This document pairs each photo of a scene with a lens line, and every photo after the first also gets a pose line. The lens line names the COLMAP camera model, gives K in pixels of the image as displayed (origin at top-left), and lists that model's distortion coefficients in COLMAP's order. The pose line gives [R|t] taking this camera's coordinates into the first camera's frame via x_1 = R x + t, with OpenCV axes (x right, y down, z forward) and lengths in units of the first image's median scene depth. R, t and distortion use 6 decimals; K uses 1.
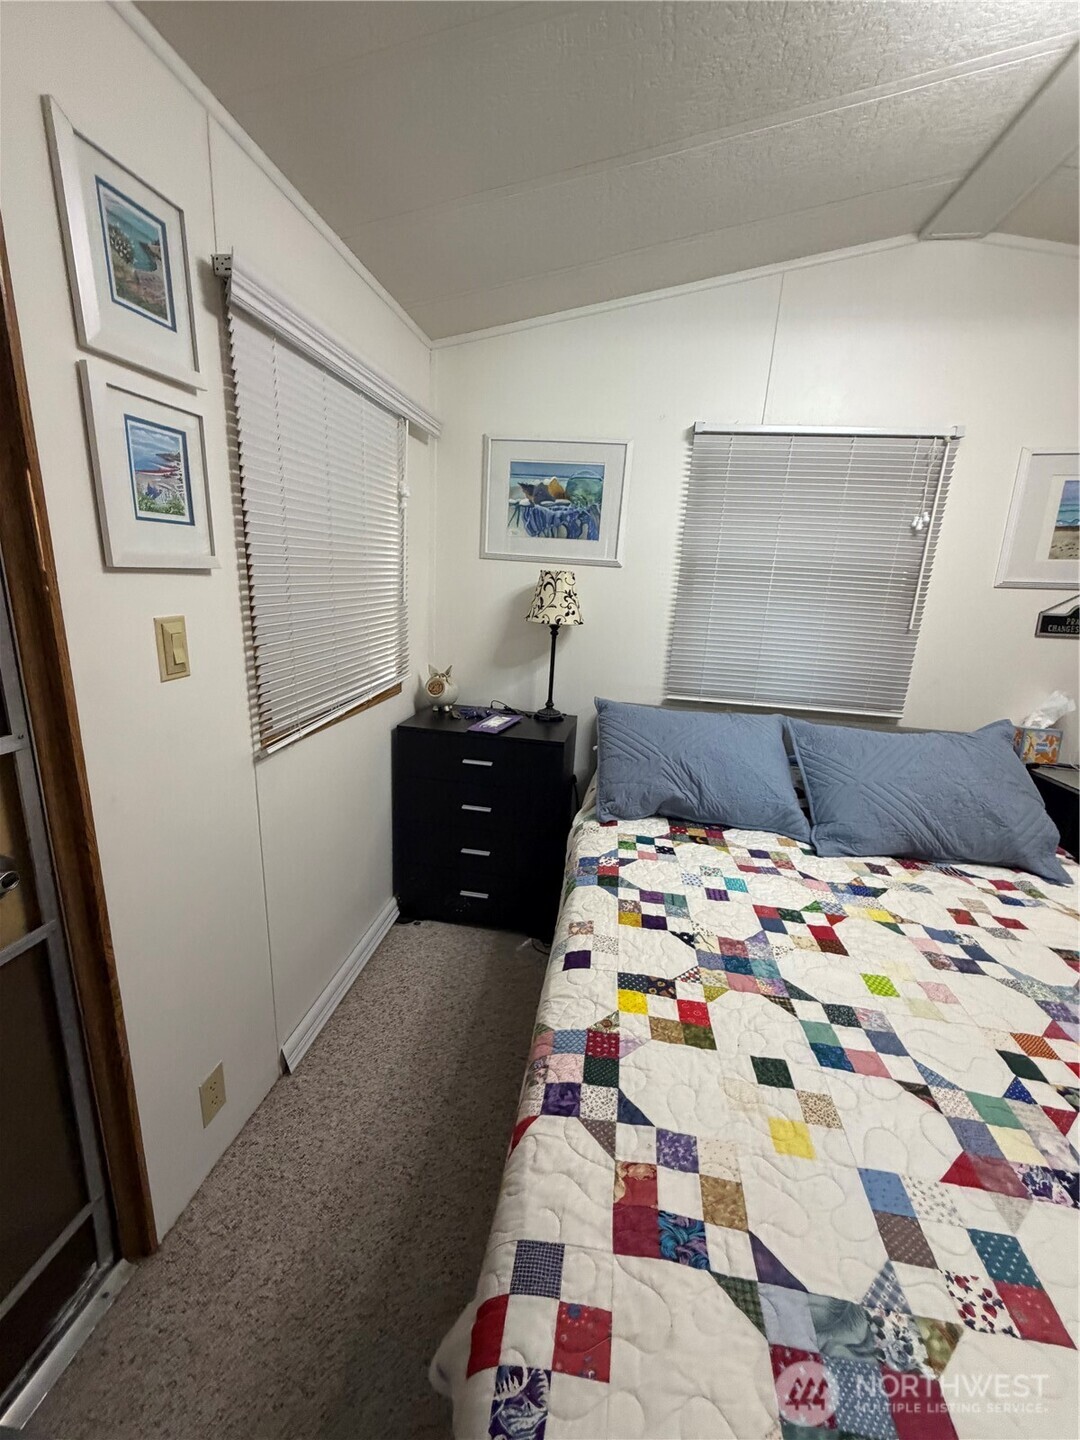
lens RADIAL K [[573.8, 0, 540.4], [0, 573.8, 718.5], [0, 0, 1]] dist [-0.000607, 0.000483]
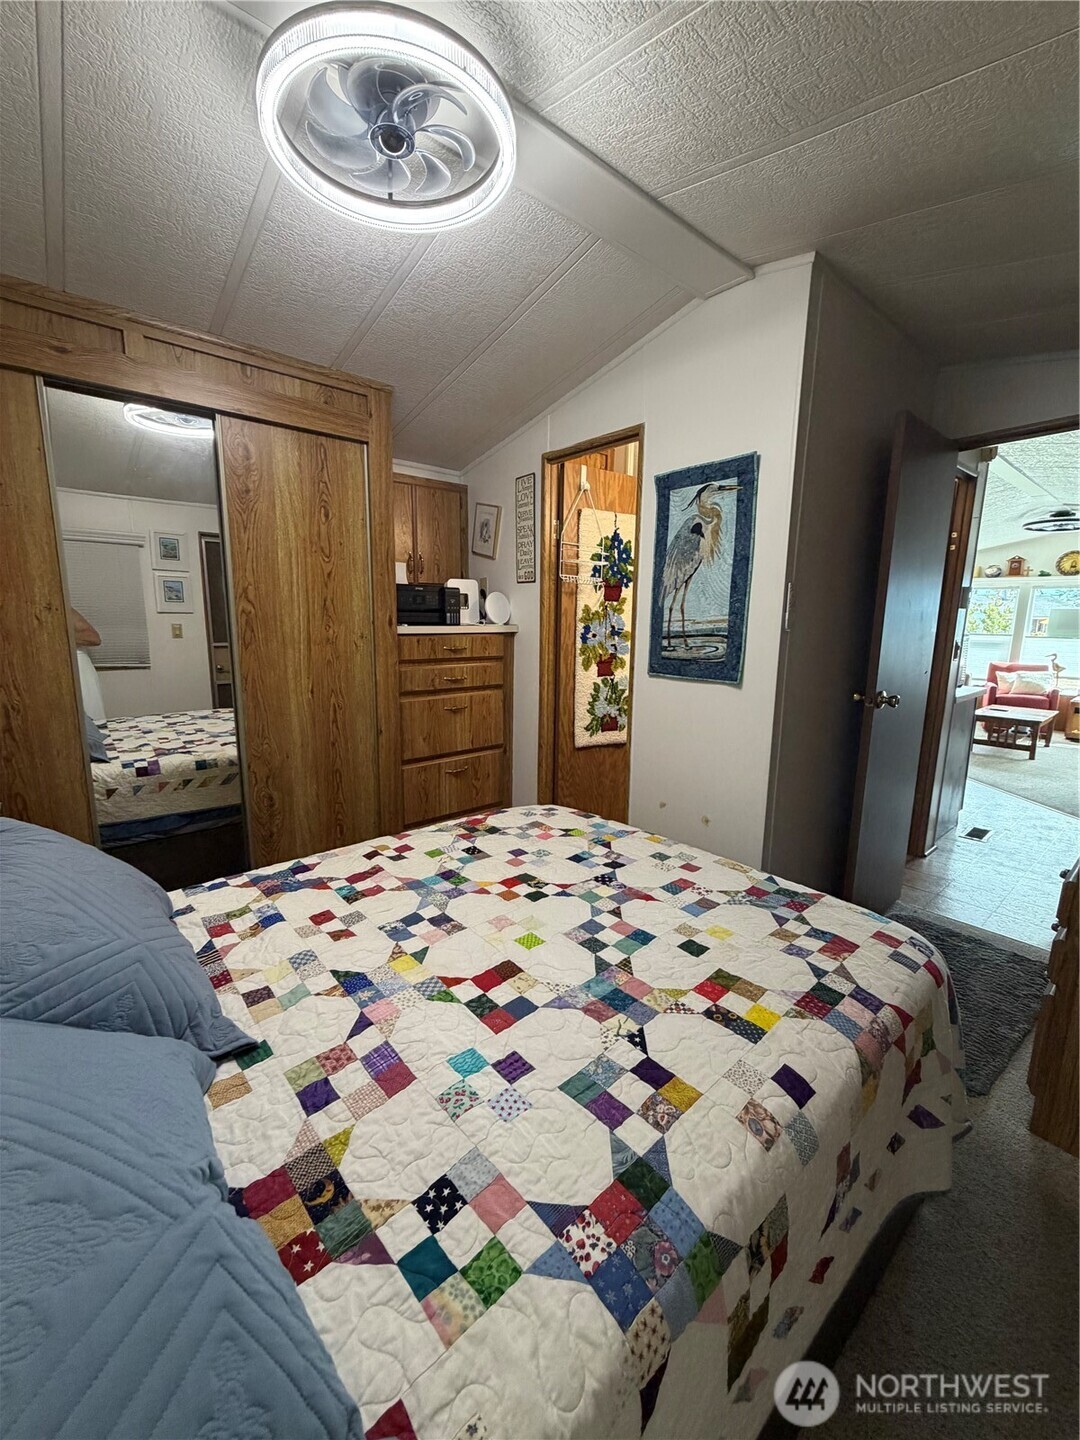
lens RADIAL K [[573.8, 0, 532.6], [0, 573.8, 718.3], [0, 0, 1]] dist [-0.000607, 0.000483]
pose [[-0.754149, -0.172884, 0.633538, -0.069975], [0.114356, 0.915413, 0.385931, -0.348491], [-0.646670, 0.363498, -0.670587, 1.377687]]
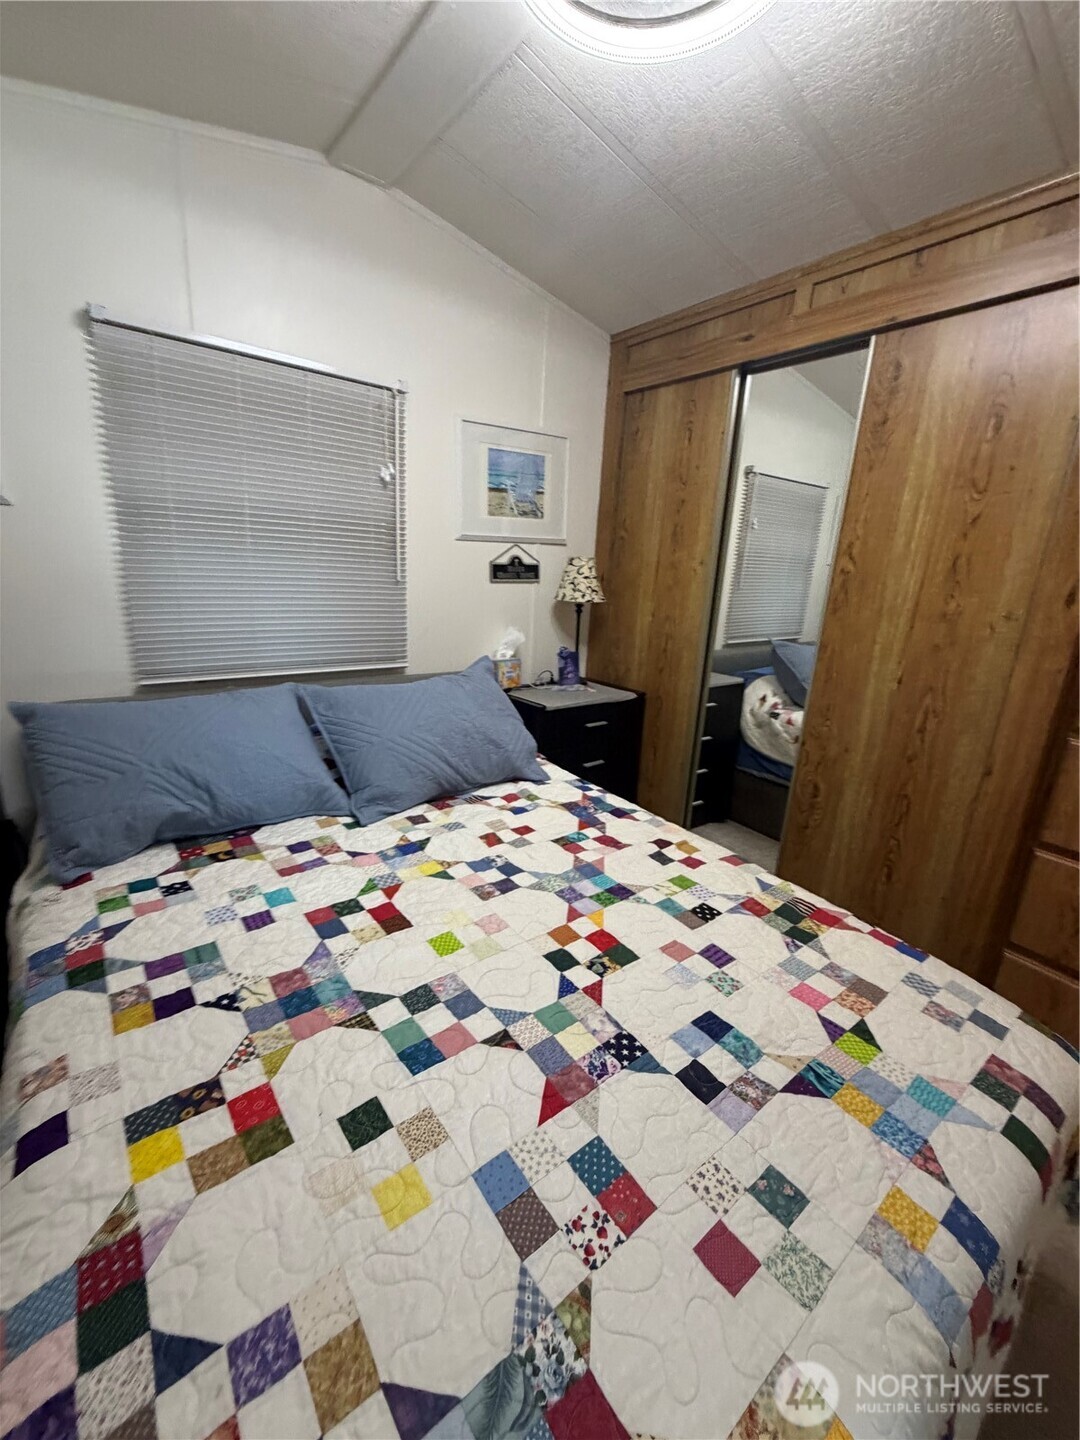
lens RADIAL K [[573.8, 0, 543.0], [0, 573.8, 715.1], [0, 0, 1]] dist [-0.000607, 0.000483]
pose [[0.685003, -0.203219, 0.699623, 0.082526], [0.158616, 0.978873, 0.129031, -0.016768], [-0.711064, 0.022585, 0.702765, 0.153618]]
